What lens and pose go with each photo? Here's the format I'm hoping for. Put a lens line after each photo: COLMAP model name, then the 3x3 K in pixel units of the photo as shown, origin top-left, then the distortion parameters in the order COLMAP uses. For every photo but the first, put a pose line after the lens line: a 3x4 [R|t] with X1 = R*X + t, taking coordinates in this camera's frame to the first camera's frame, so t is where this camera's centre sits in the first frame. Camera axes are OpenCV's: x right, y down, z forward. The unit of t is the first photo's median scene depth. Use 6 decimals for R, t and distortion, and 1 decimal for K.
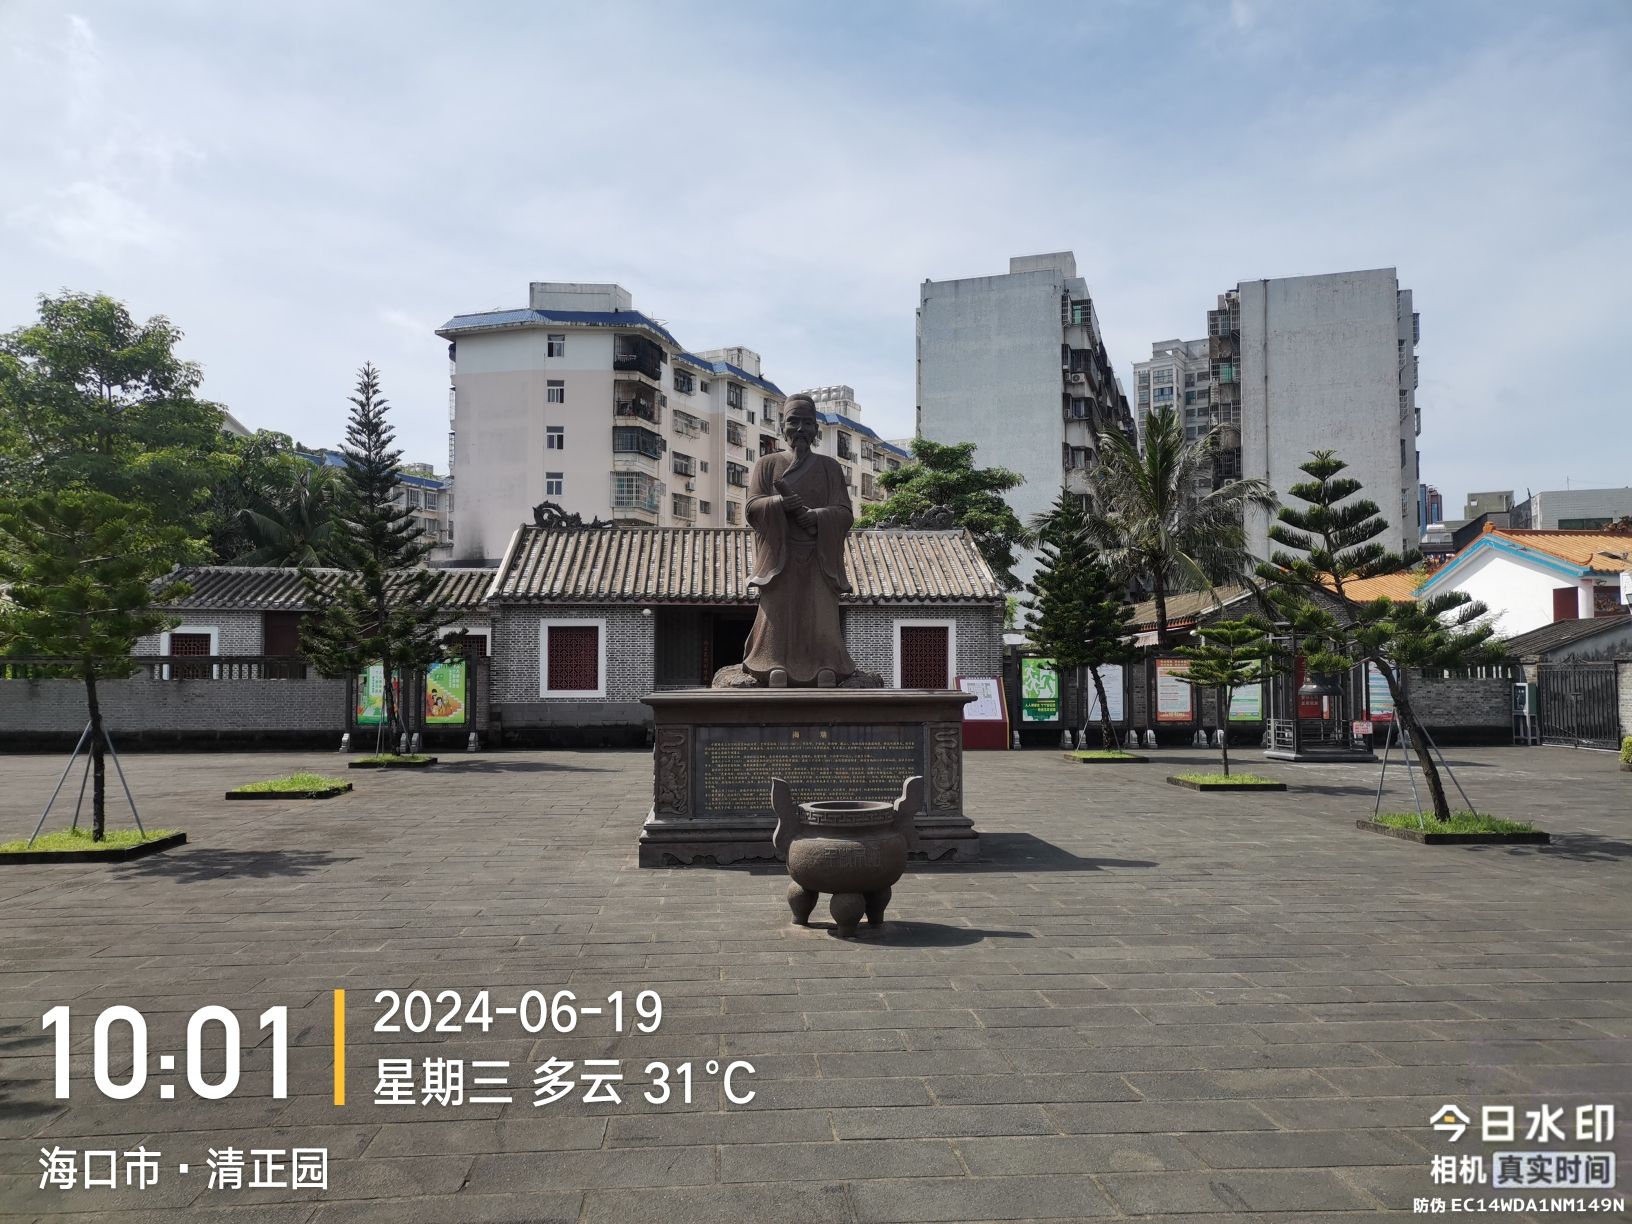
lens RADIAL K [[1232.1, 0, 802.9], [0, 1232.1, 599.2], [0, 0, 1]] dist [0.070933, -0.003437]
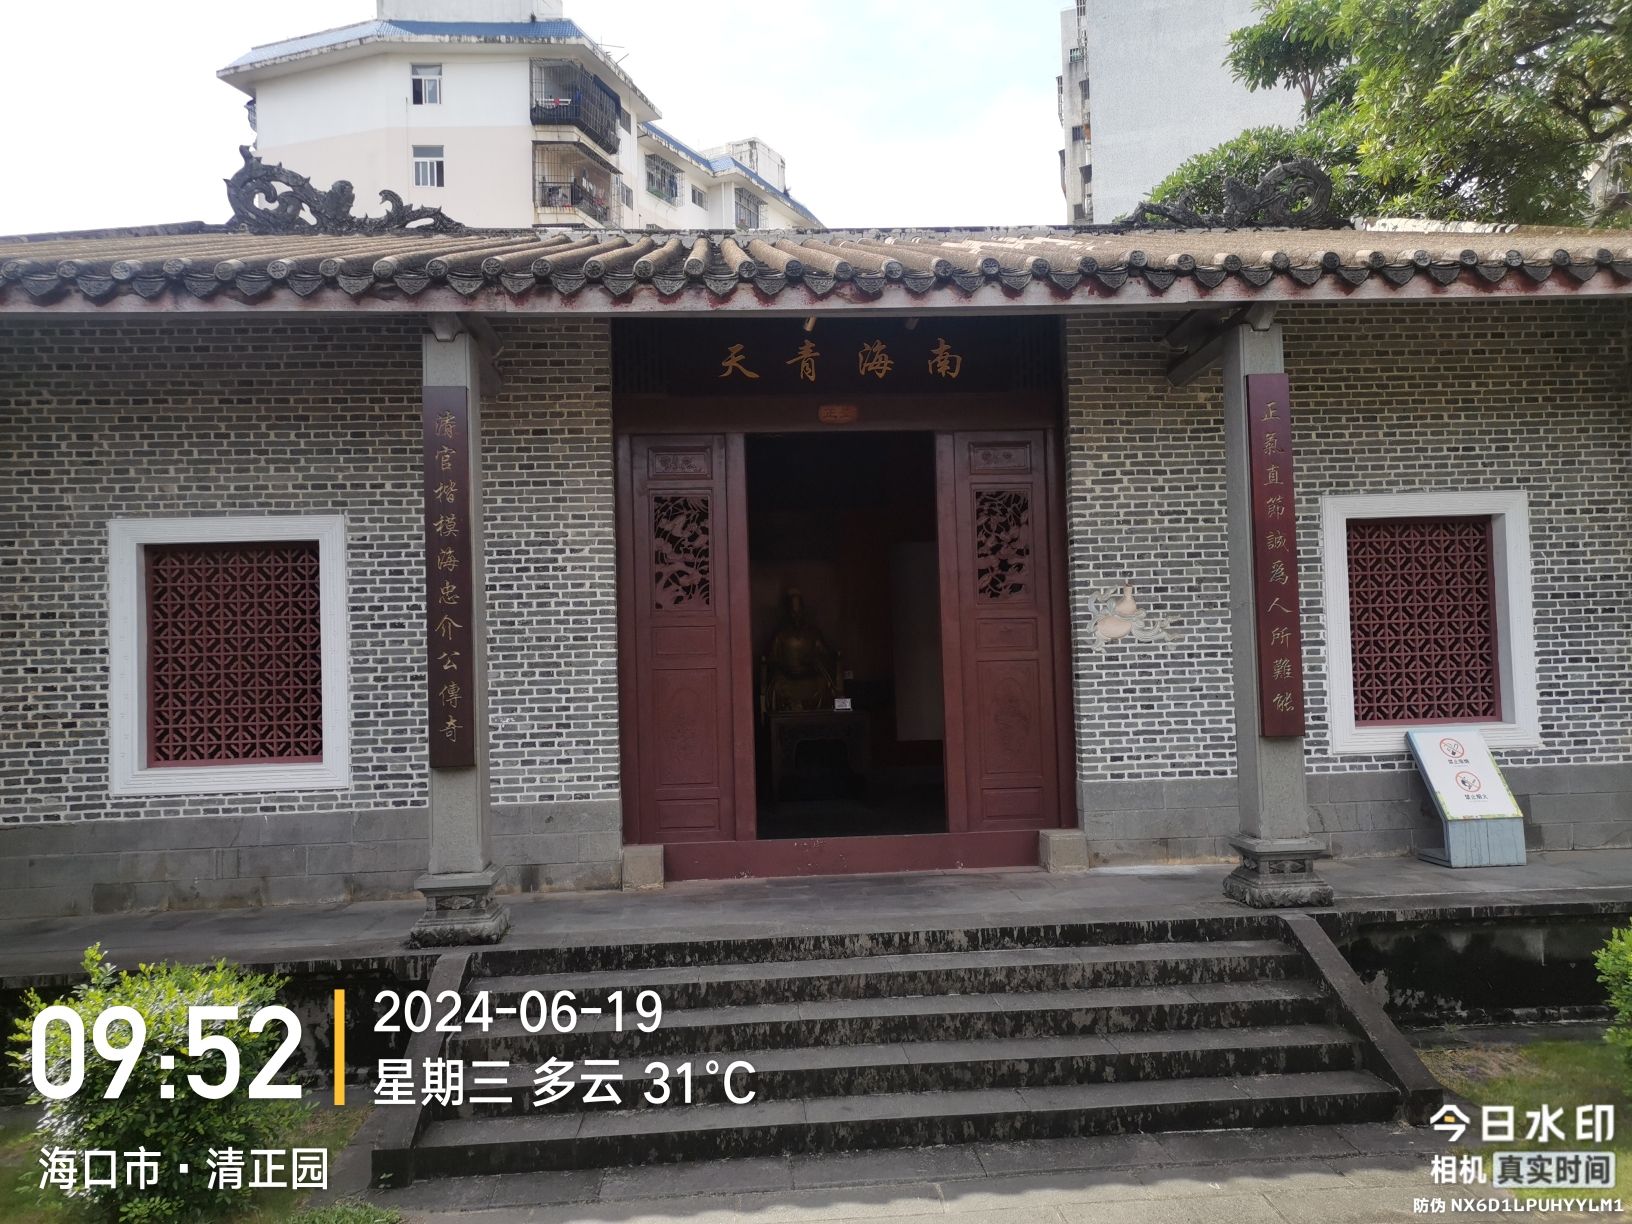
lens RADIAL K [[1232.1, 0, 820.0], [0, 1232.1, 611.4], [0, 0, 1]] dist [0.070933, -0.003437]
pose [[0.999474, -0.032186, 0.003954, -0.077323], [0.032053, 0.999037, 0.029972, 0.051678], [-0.004915, -0.029829, 0.999543, 1.033748]]
